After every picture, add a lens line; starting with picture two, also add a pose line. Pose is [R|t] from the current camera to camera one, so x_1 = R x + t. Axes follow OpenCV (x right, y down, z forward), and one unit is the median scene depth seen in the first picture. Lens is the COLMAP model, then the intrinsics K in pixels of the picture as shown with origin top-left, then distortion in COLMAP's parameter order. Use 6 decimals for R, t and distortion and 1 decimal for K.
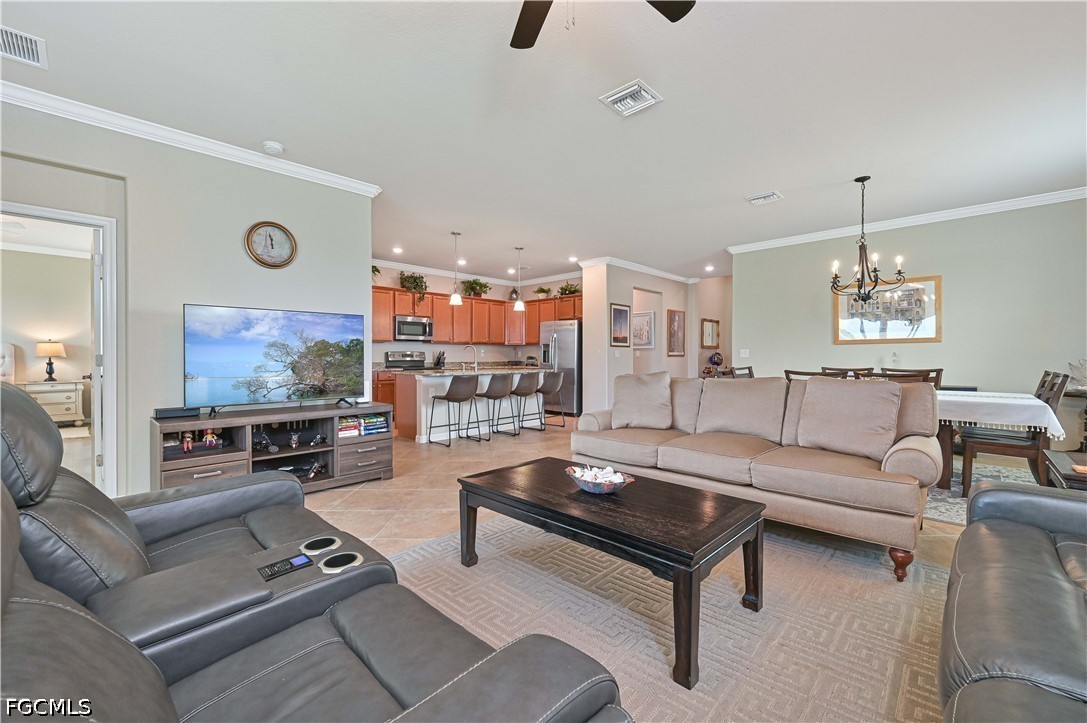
lens RADIAL K [[441.4, 0, 540.1], [0, 441.4, 362.5], [0, 0, 1]] dist [-0.000265, -0.000226]
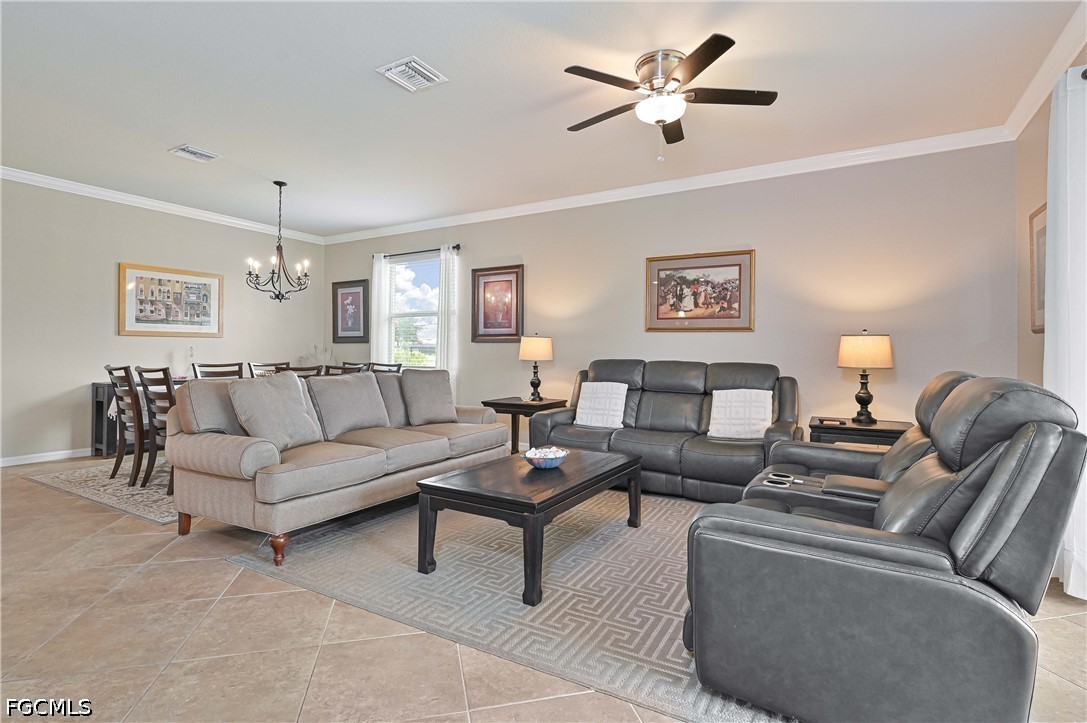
lens RADIAL K [[519.6, 0, 543.6], [0, 519.6, 349.6], [0, 0, 1]] dist [-0.000477, 0.000029]
pose [[-0.240956, 0.003171, 0.970531, -0.315684], [0.005192, 0.999985, -0.001978, -0.006343], [-0.970522, 0.004563, -0.240969, 0.344456]]
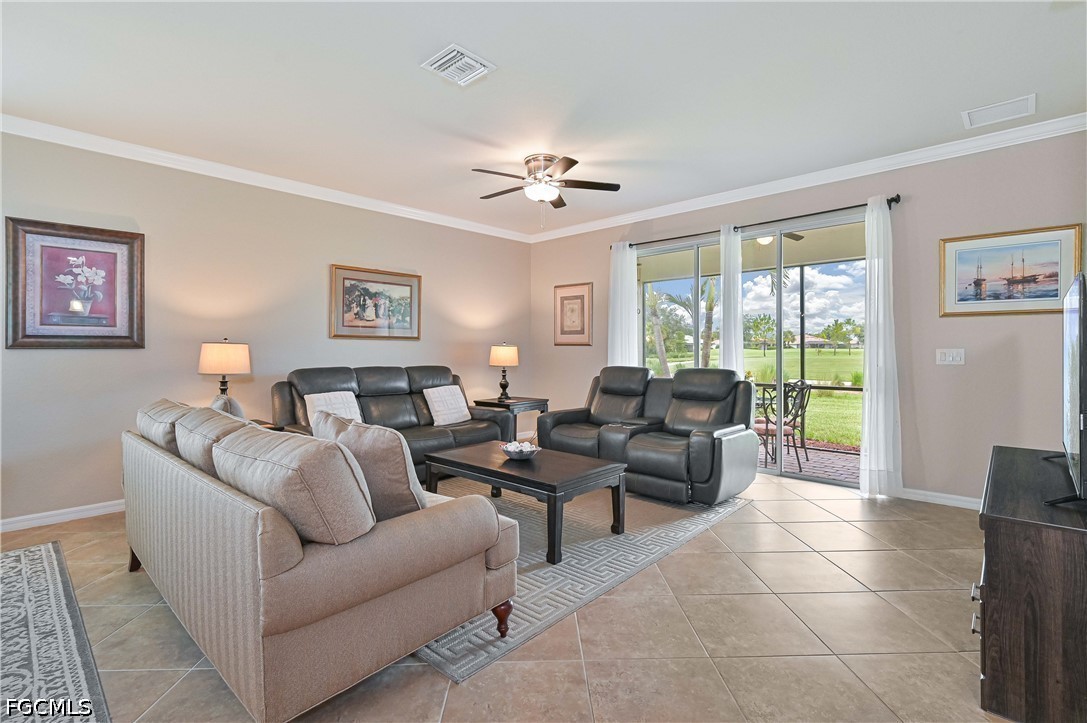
lens RADIAL K [[506.0, 0, 545.0], [0, 506.0, 347.2], [0, 0, 1]] dist [0.000333, 0.000487]
pose [[-0.999731, 0.002389, -0.023070, 0.022552], [0.002146, 0.999942, 0.010528, -0.023858], [0.023093, 0.010476, -0.999678, 0.684327]]
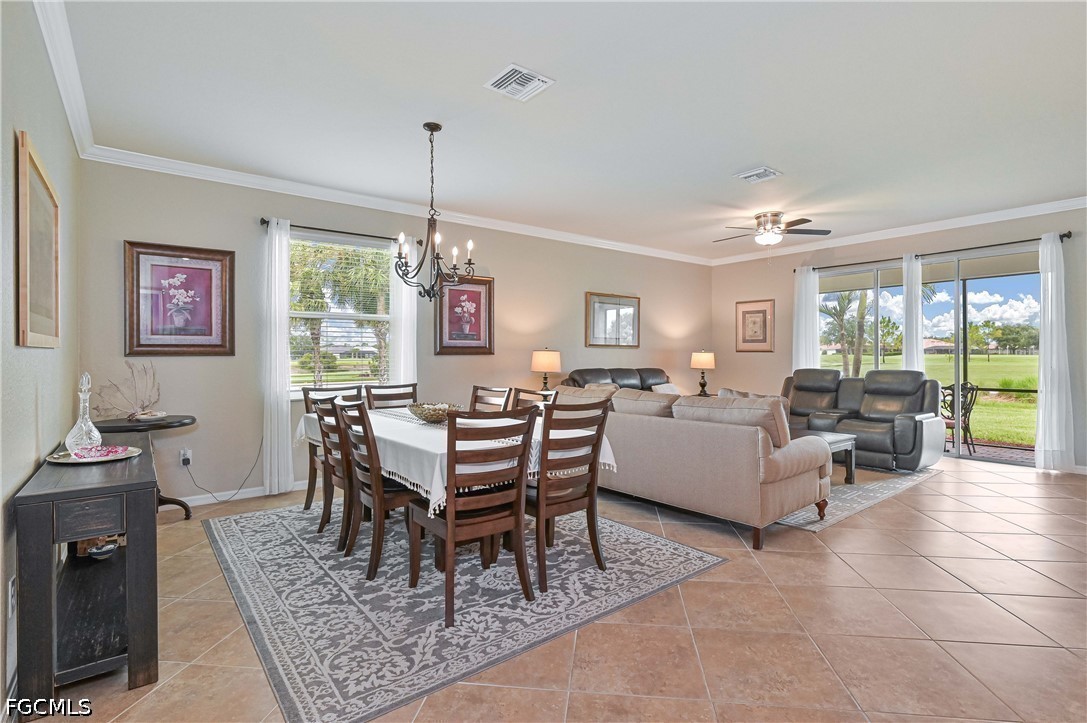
lens RADIAL K [[528.5, 0, 546.6], [0, 528.5, 352.7], [0, 0, 1]] dist [0.001050, 0.000145]
pose [[-0.992002, 0.003832, 0.126164, 0.221744], [0.004996, 0.999948, 0.008911, -0.027608], [-0.126123, 0.009470, -0.991969, 0.923943]]
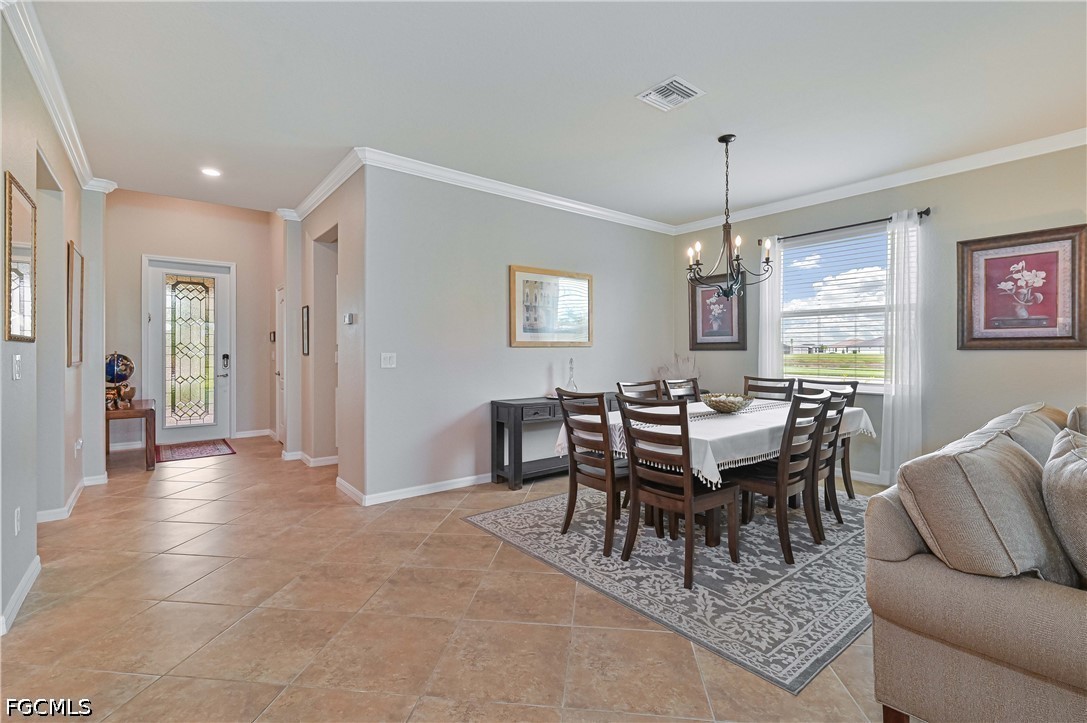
lens RADIAL K [[489.9, 0, 547.9], [0, 489.9, 349.9], [0, 0, 1]] dist [0.002026, -0.000286]
pose [[0.117691, 0.001881, 0.993048, -0.082018], [0.014415, 0.999890, -0.003602, -0.023129], [-0.992946, 0.014739, 0.117651, 0.610634]]
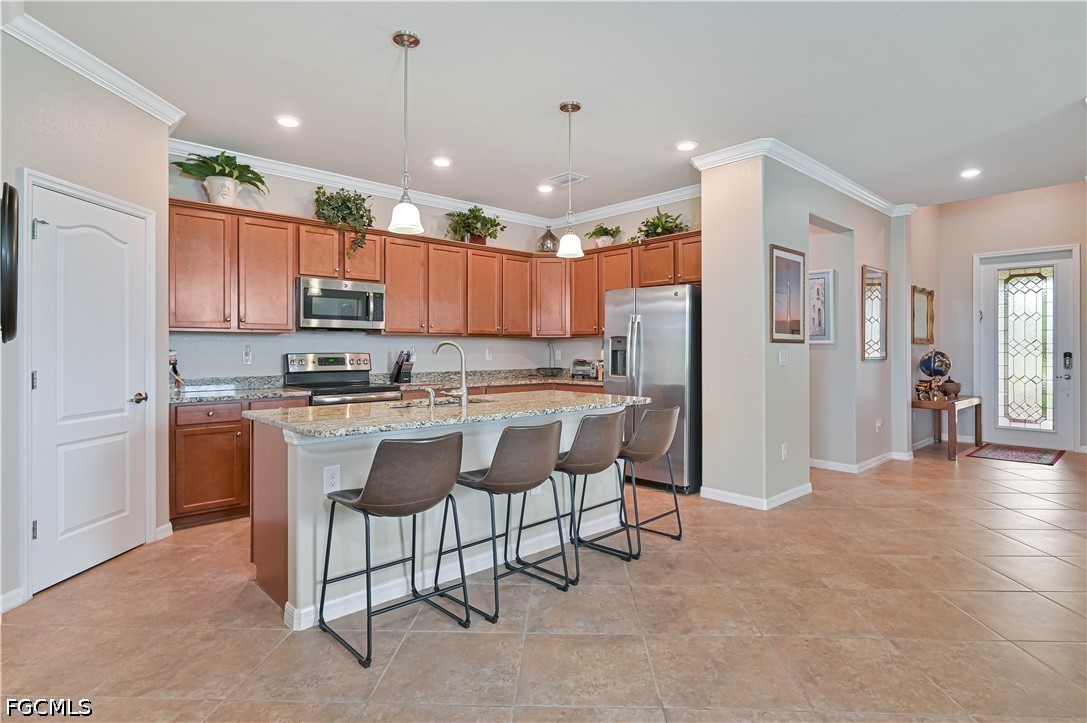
lens RADIAL K [[567.2, 0, 546.7], [0, 567.2, 349.8], [0, 0, 1]] dist [-0.000484, 0.000275]
pose [[0.999075, -0.001120, -0.042979, -0.039065], [0.000526, 0.999904, -0.013827, -0.019411], [0.042990, 0.013792, 0.998980, 0.393734]]
